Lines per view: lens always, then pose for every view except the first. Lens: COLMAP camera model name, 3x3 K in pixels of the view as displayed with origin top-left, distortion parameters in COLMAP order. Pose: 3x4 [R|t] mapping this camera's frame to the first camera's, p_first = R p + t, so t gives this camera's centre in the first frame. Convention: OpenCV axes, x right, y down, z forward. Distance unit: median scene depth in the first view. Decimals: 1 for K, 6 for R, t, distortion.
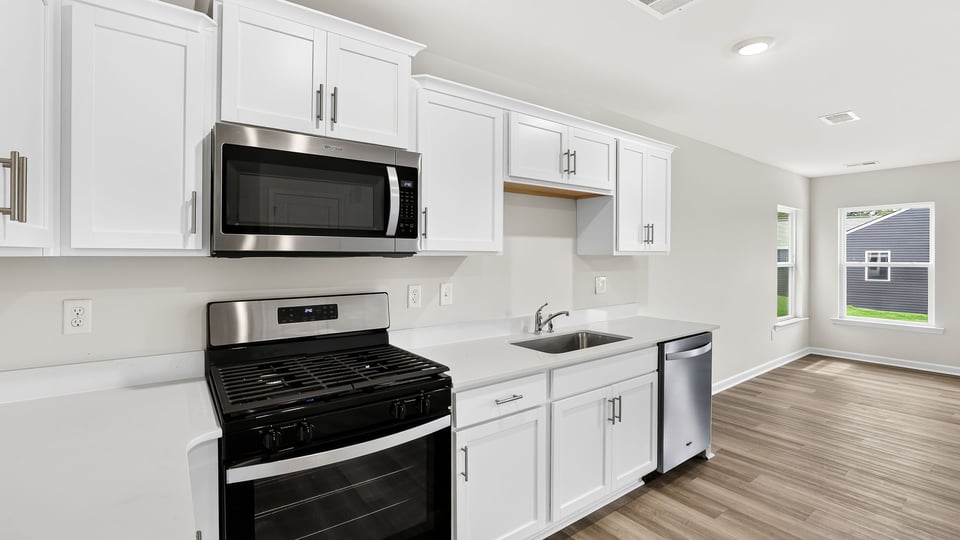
lens RADIAL K [[426.0, 0, 470.2], [0, 426.0, 262.2], [0, 0, 1]] dist [-0.030451, 0.004120]
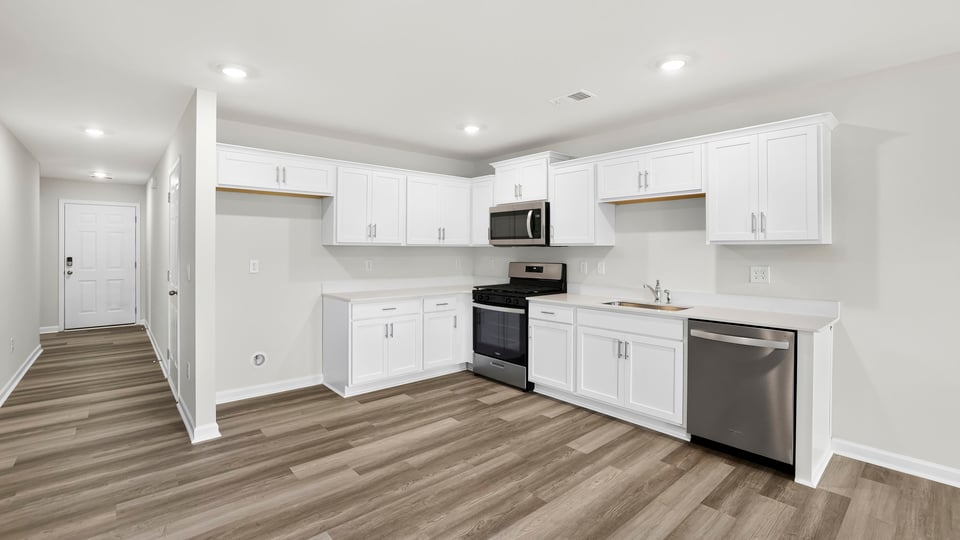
lens RADIAL K [[426.0, 0, 473.3], [0, 426.0, 253.0], [0, 0, 1]] dist [-0.030451, 0.004120]
pose [[0.097350, 0.007110, -0.995225, 1.671080], [-0.018204, 0.999820, 0.005362, 0.013131], [0.995084, 0.017595, 0.097461, 0.314780]]
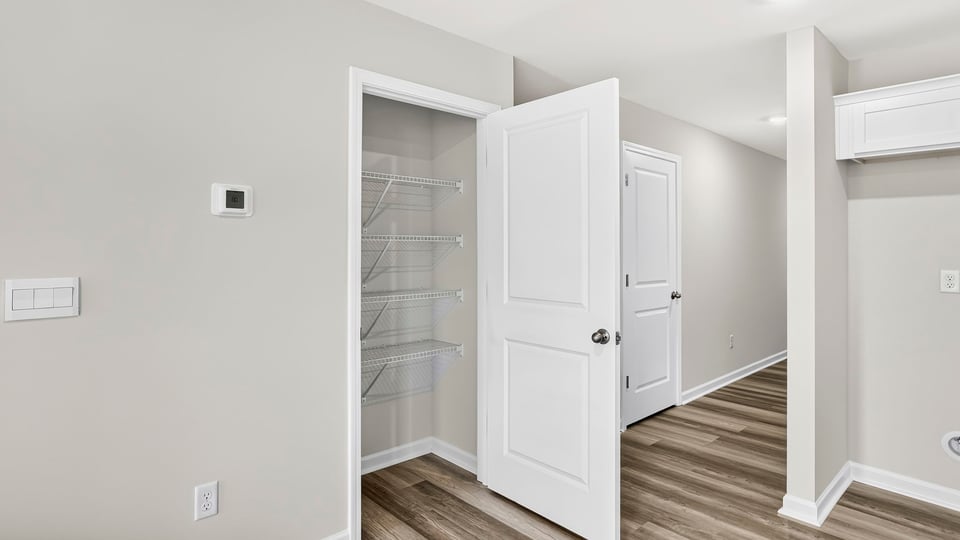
lens RADIAL K [[520.1, 0, 493.5], [0, 520.1, 246.8], [0, 0, 1]] dist [0.030572, 0.000355]
pose [[-0.989800, -0.009845, -0.142124, 1.139929], [-0.011991, 0.999827, 0.014252, 0.007738], [0.141959, 0.015811, -0.989746, 0.672467]]
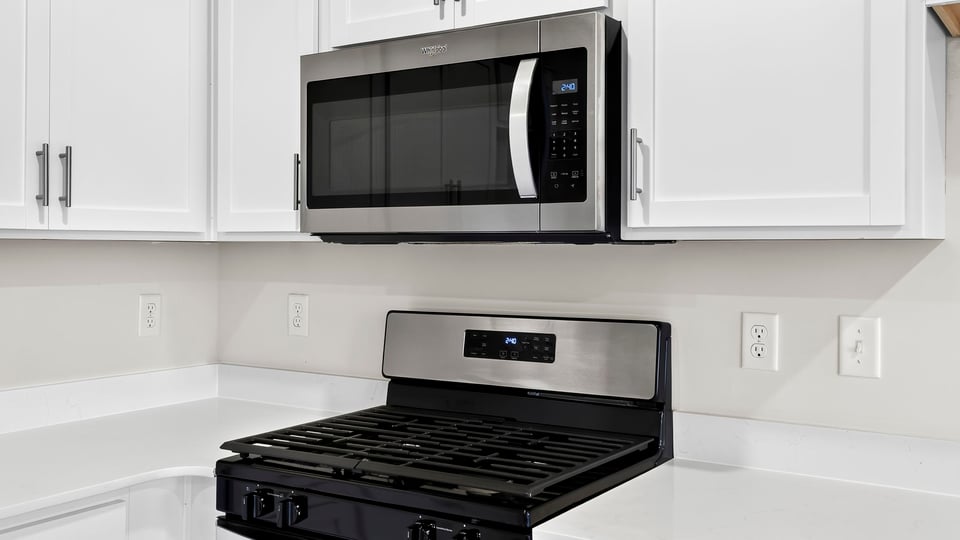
lens RADIAL K [[945.2, 0, 465.6], [0, 945.2, 233.6], [0, 0, 1]] dist [0.051991, 0.000000]
pose [[0.363744, -0.012695, -0.931413, 0.595246], [-0.016799, 0.999655, -0.020185, 0.000912], [0.931348, 0.022989, 0.363405, 0.397534]]
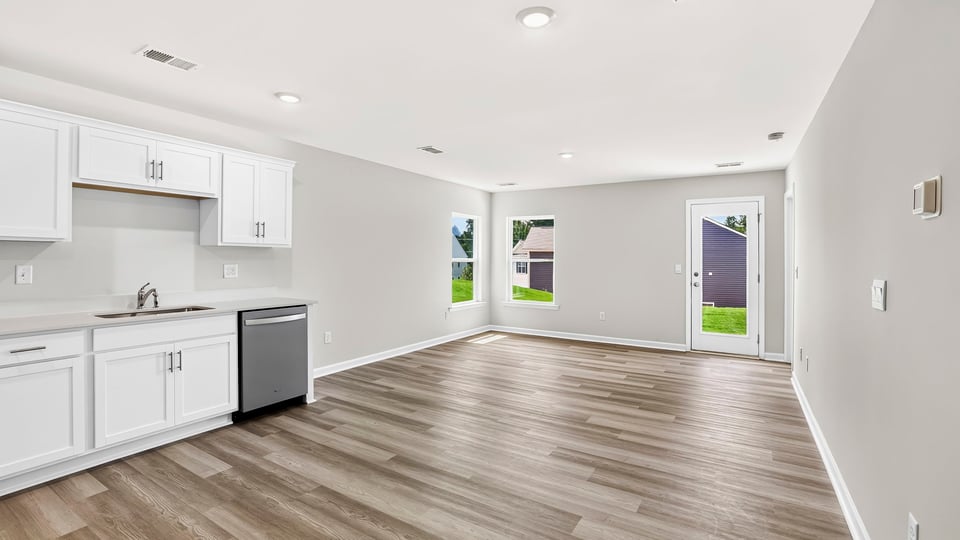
lens RADIAL K [[440.7, 0, 466.6], [0, 440.7, 257.8], [0, 0, 1]] dist [-0.012448, 0.000804]
pose [[0.929350, 0.009087, 0.369088, 0.643420], [-0.004627, 0.999905, -0.012968, 0.039270], [-0.369171, 0.010344, 0.929304, -0.569065]]
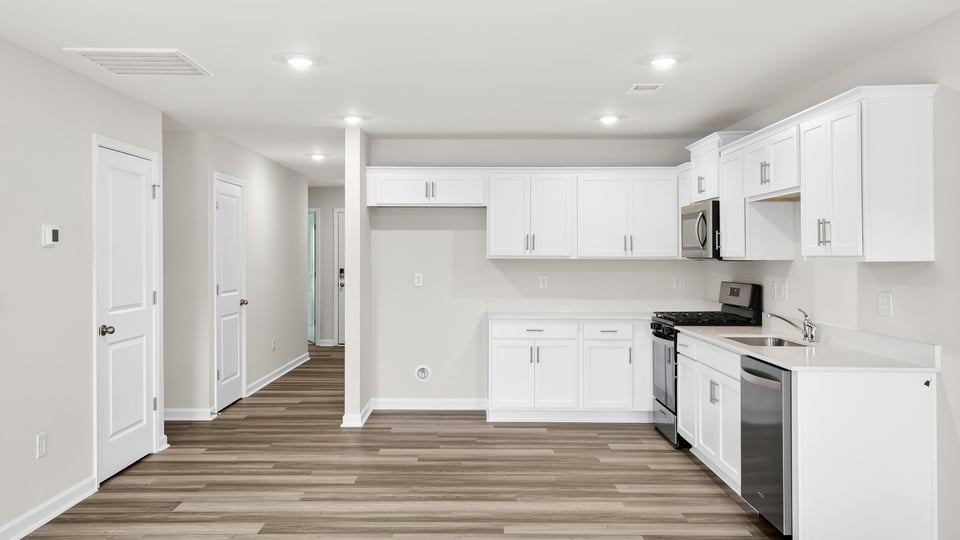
lens RADIAL K [[808.9, 0, 478.4], [0, 808.9, 266.1], [0, 0, 1]] dist [0.032825, -0.001790]
pose [[-0.577505, 0.007850, -0.816349, 2.422359], [-0.015051, 0.999681, 0.020261, -0.032251], [0.816248, 0.023988, -0.577203, 1.668897]]
